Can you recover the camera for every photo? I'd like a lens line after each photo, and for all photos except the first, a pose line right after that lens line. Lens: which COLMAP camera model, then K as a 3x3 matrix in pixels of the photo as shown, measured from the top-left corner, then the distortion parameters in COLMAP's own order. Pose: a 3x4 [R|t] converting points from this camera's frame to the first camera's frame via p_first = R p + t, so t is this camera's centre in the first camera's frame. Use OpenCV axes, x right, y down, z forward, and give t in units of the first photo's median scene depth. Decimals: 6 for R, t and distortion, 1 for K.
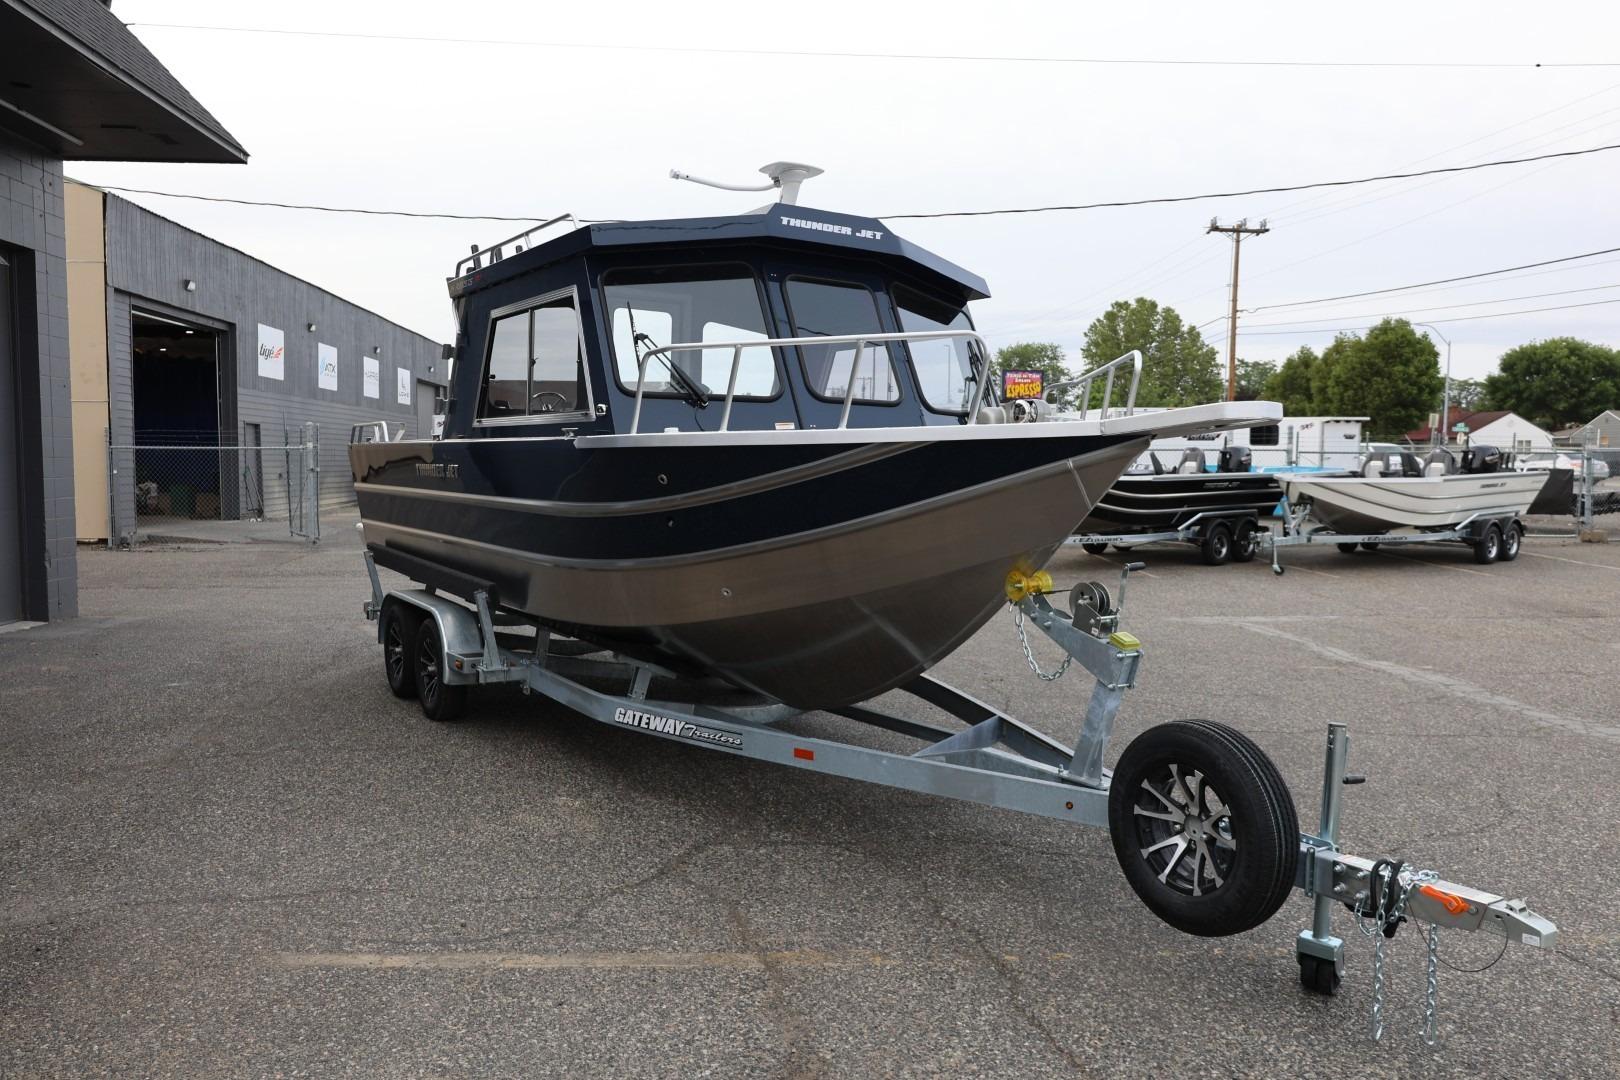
lens RADIAL K [[1228.9, 0, 809.8], [0, 1228.9, 543.8], [0, 0, 1]] dist [-0.009066, -0.001744]
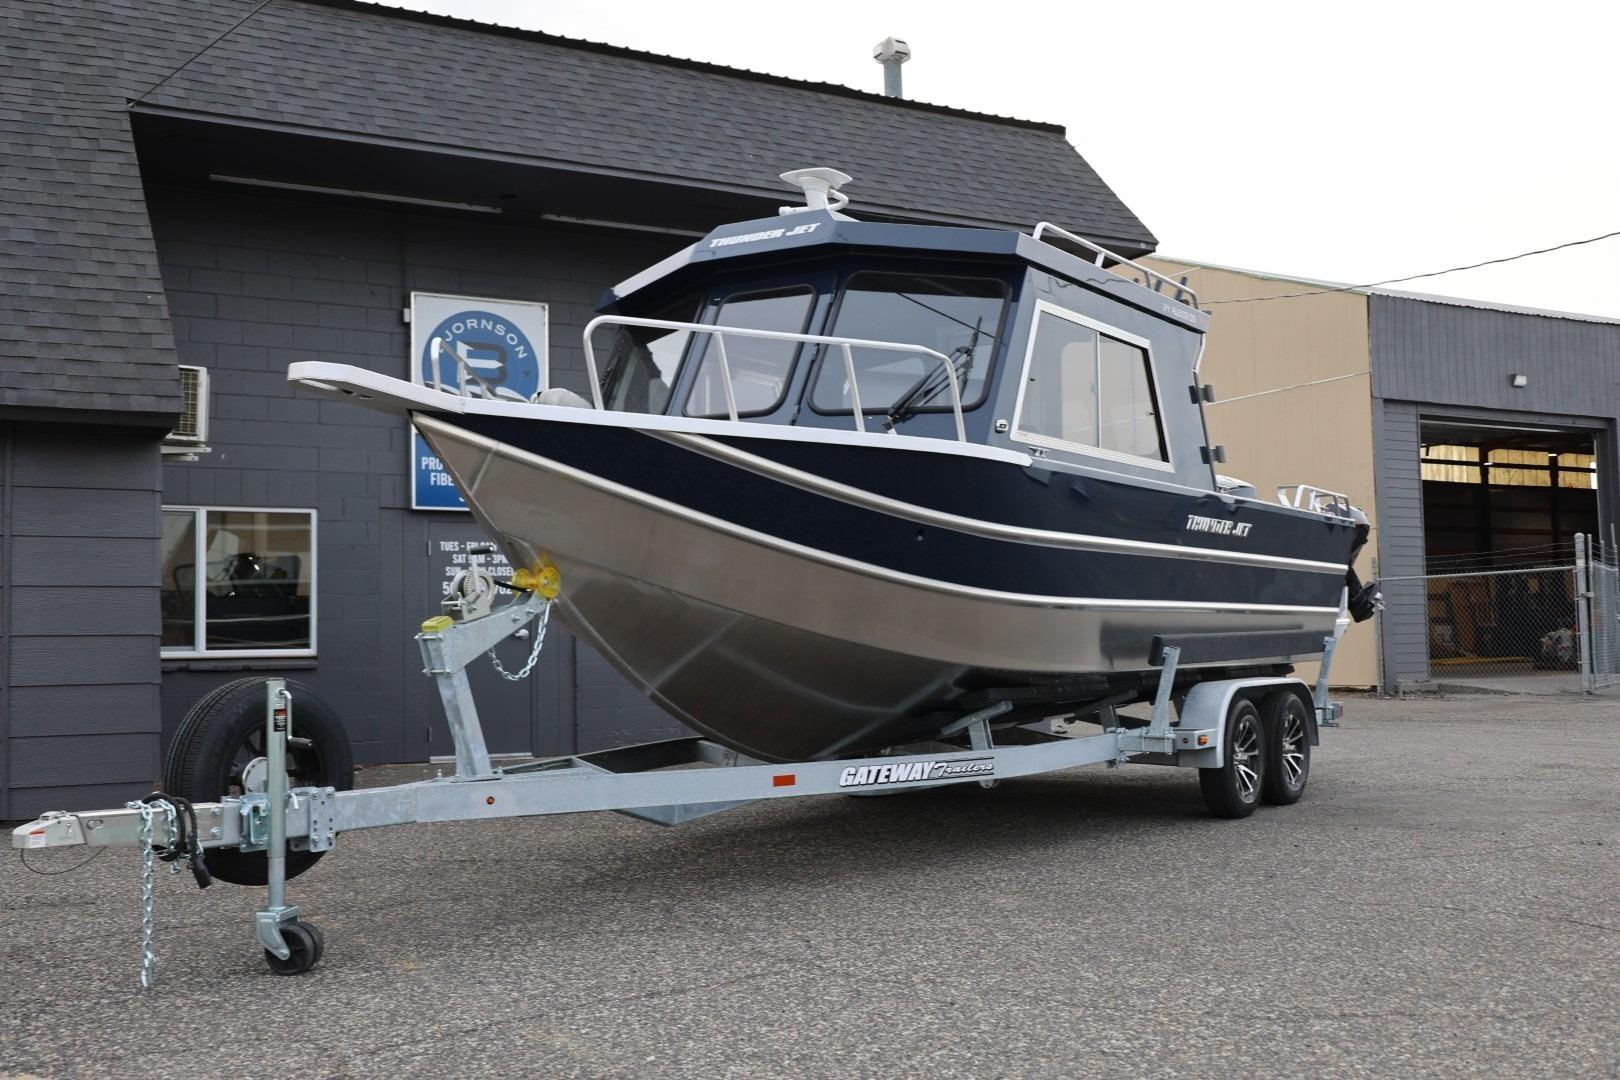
lens RADIAL K [[1645.2, 0, 809.4], [0, 1645.2, 536.9], [0, 0, 1]] dist [-0.000722, 0.006997]
pose [[0.413840, -0.081410, -0.906702, 0.787830], [-0.035787, 0.993769, -0.105561, 0.069262], [0.909646, 0.076134, 0.408348, 0.374246]]
